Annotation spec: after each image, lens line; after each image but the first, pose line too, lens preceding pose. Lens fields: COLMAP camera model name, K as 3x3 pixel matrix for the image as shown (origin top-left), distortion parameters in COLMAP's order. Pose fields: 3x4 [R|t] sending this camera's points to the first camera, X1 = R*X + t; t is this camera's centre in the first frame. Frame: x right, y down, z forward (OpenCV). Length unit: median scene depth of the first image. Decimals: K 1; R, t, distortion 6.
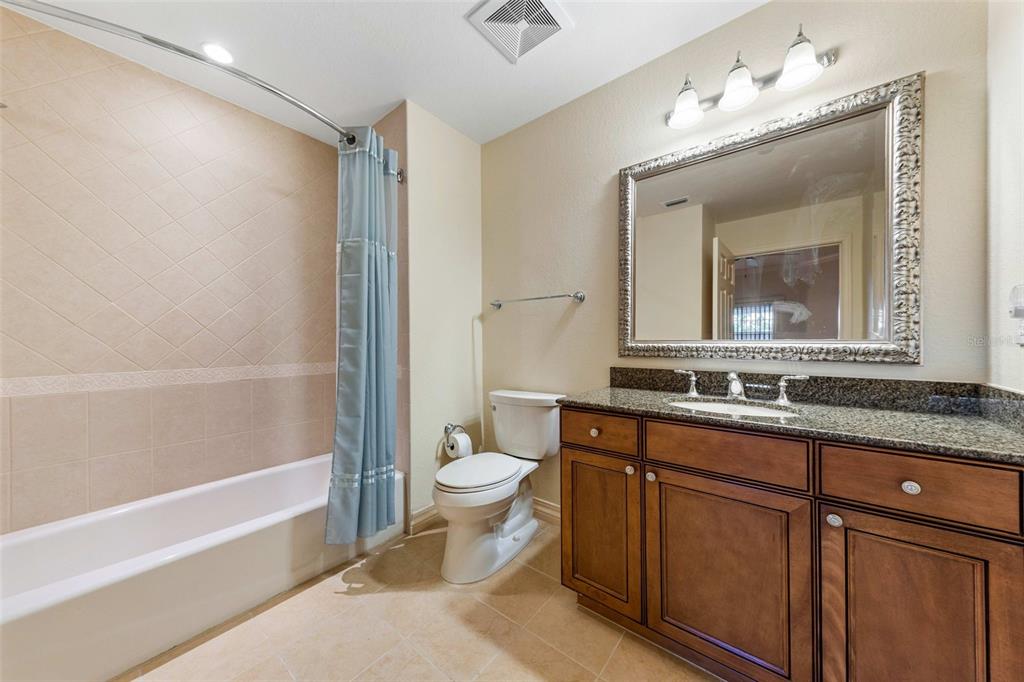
lens RADIAL K [[341.8, 0, 512.0], [0, 341.8, 341.0], [0, 0, 1]] dist [0.000075, 0.000006]
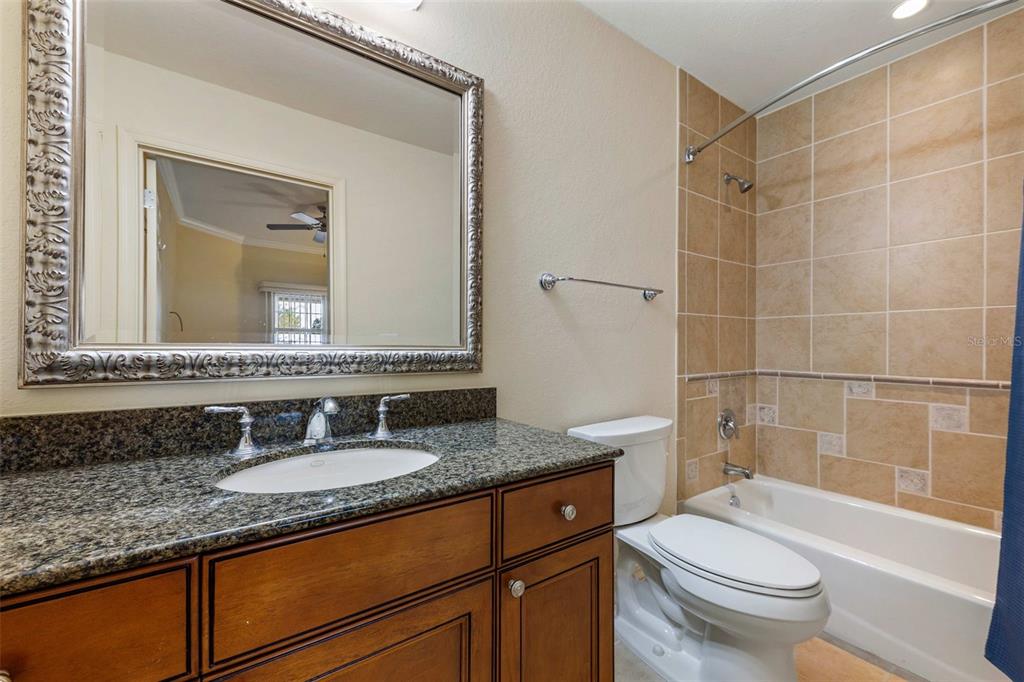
lens RADIAL K [[420.3, 0, 512.0], [0, 420.3, 341.0], [0, 0, 1]] dist [-0.049136, -0.000029]
pose [[0.274791, 0.022043, 0.961251, 0.056564], [0.005804, 0.999681, -0.024584, 0.011651], [-0.961486, 0.012335, 0.274576, 0.478095]]
